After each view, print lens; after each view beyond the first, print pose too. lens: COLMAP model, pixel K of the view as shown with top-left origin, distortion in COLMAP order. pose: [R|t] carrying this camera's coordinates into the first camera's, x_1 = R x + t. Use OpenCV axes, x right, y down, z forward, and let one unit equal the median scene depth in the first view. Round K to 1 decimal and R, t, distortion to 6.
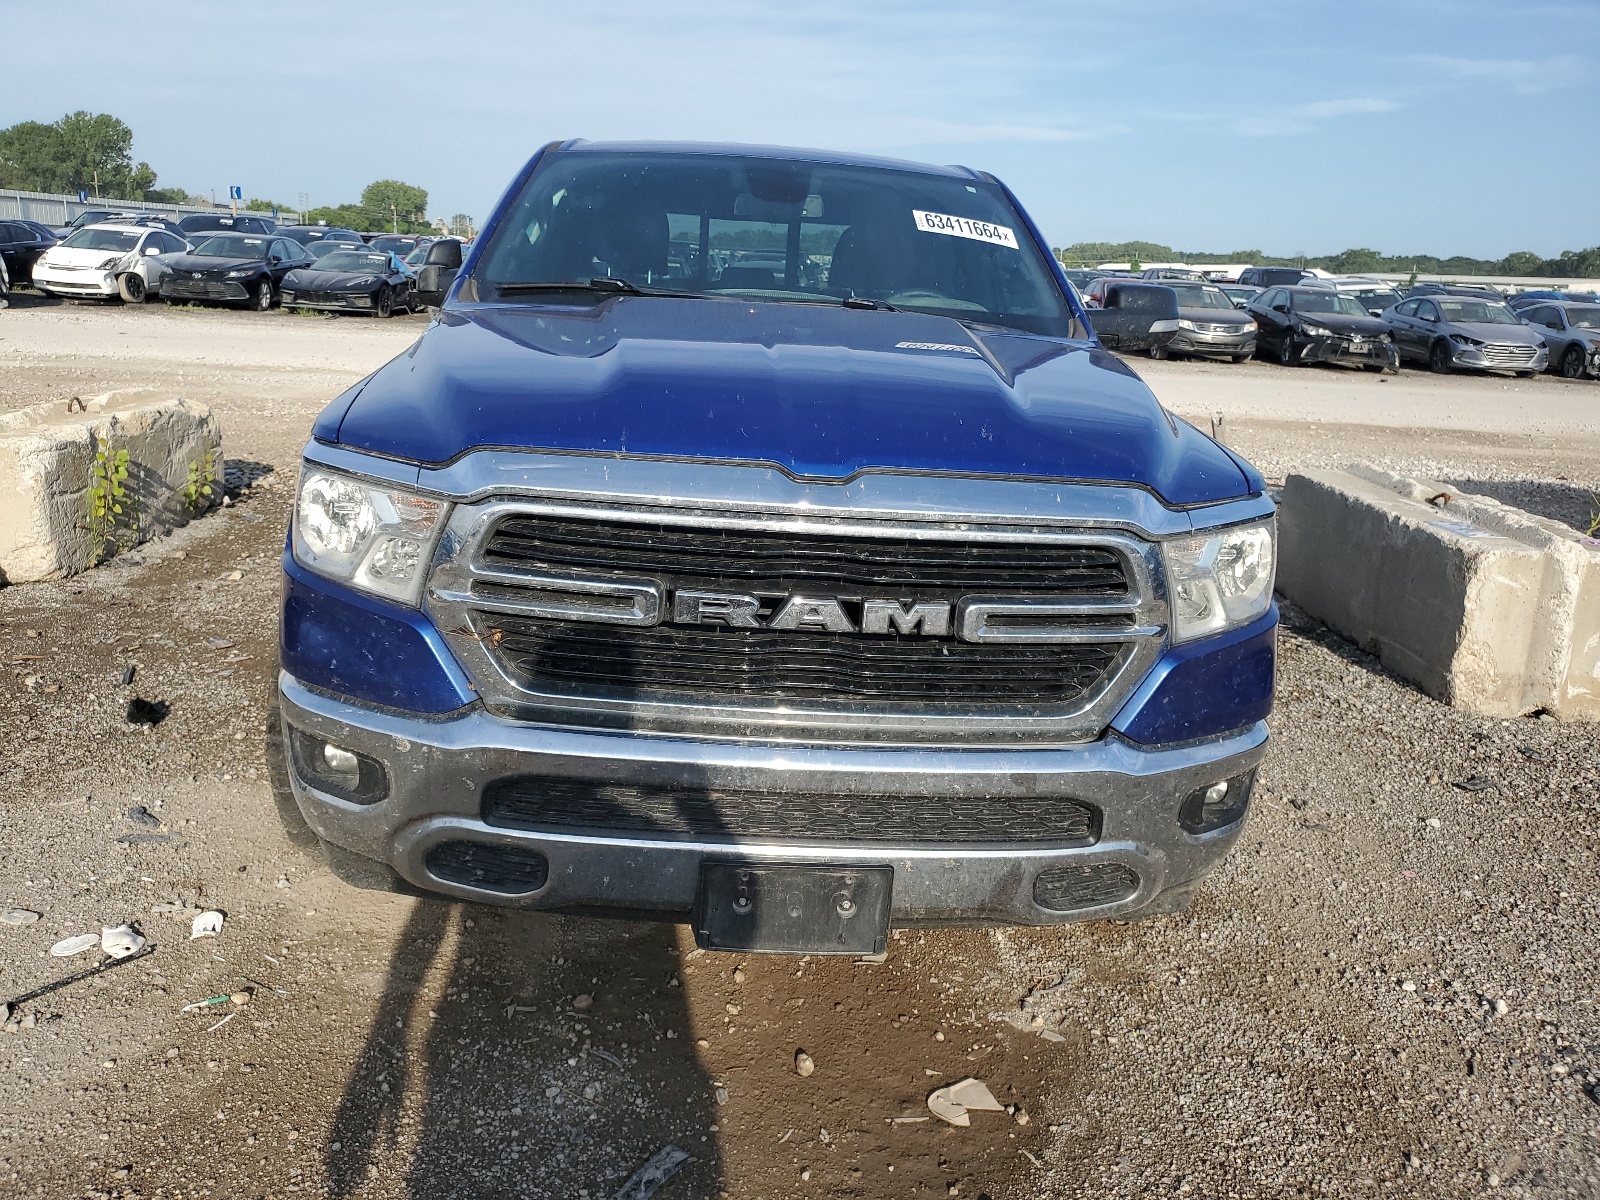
lens RADIAL K [[1257.1, 0, 800.0], [0, 1257.1, 600.0], [0, 0, 1]] dist [0.026231, 0.000549]
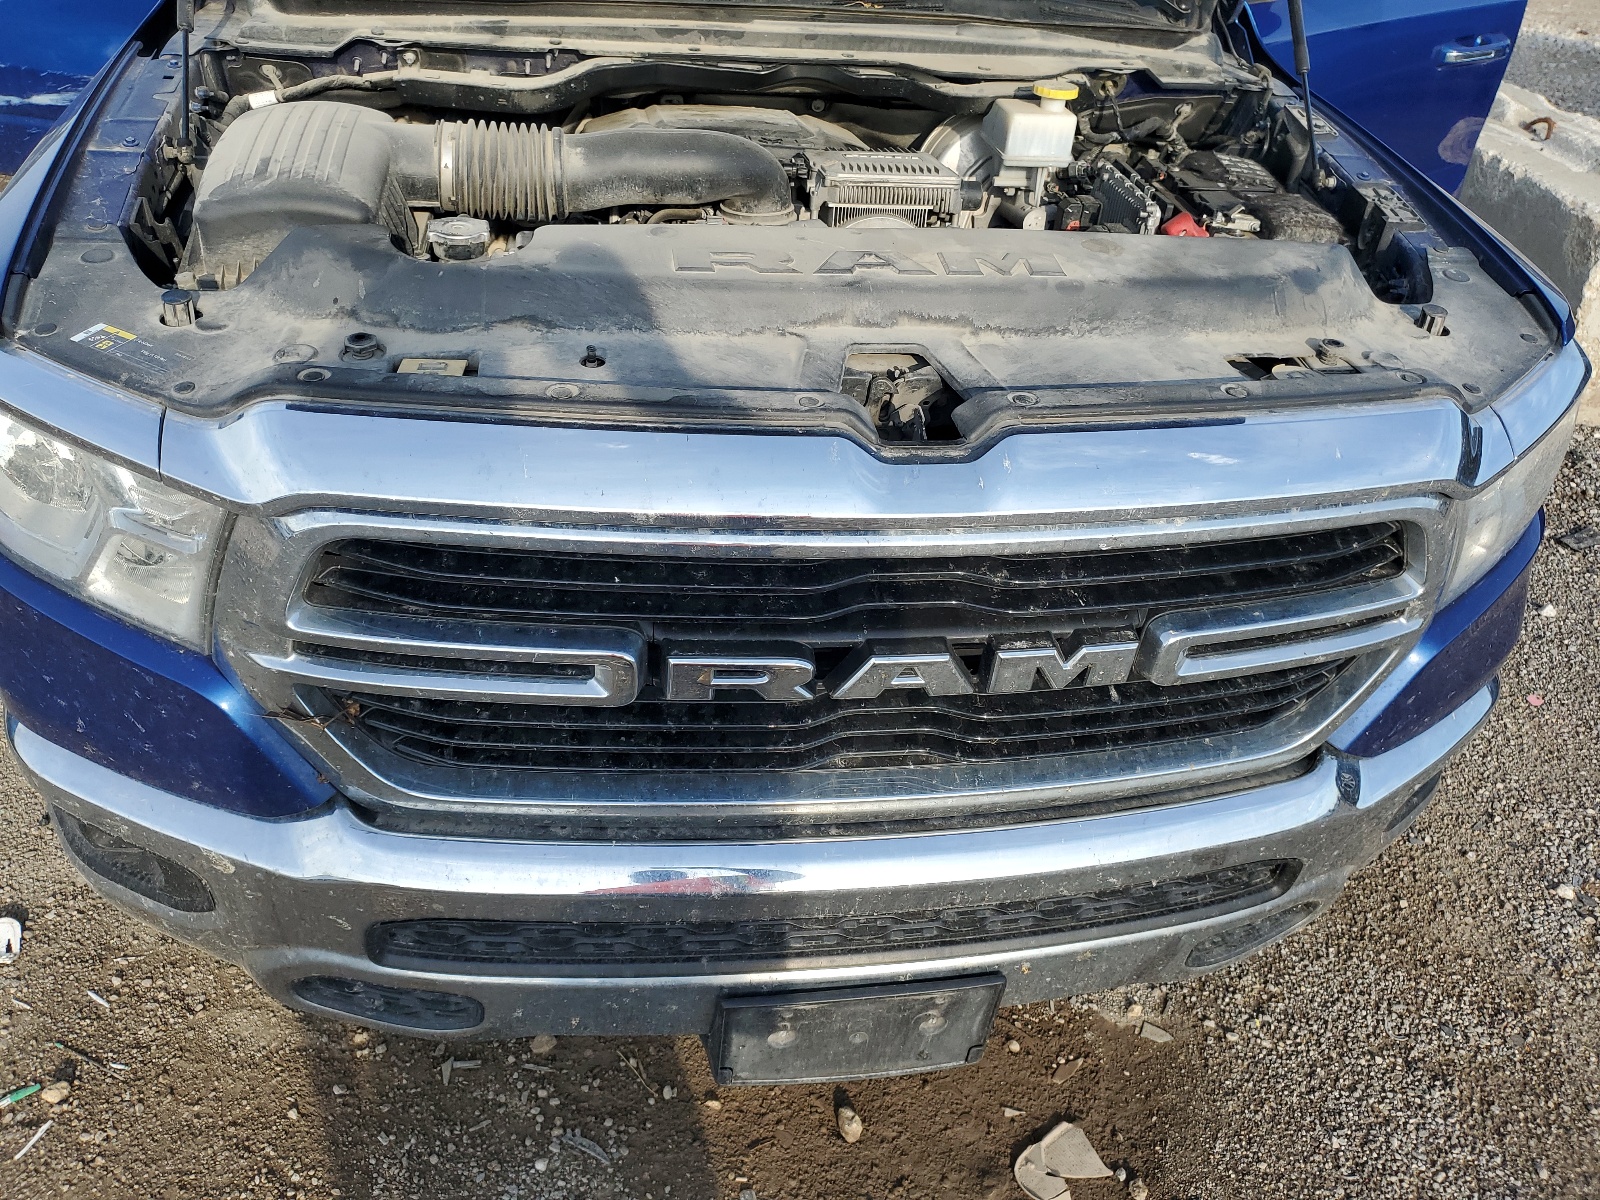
lens RADIAL K [[1257.1, 0, 800.0], [0, 1257.1, 600.0], [0, 0, 1]] dist [0.026231, 0.000549]
pose [[0.996741, -0.039958, 0.070076, -0.065956], [0.012996, 0.936889, 0.349384, -0.189376], [-0.079614, -0.347335, 0.934355, 0.399632]]
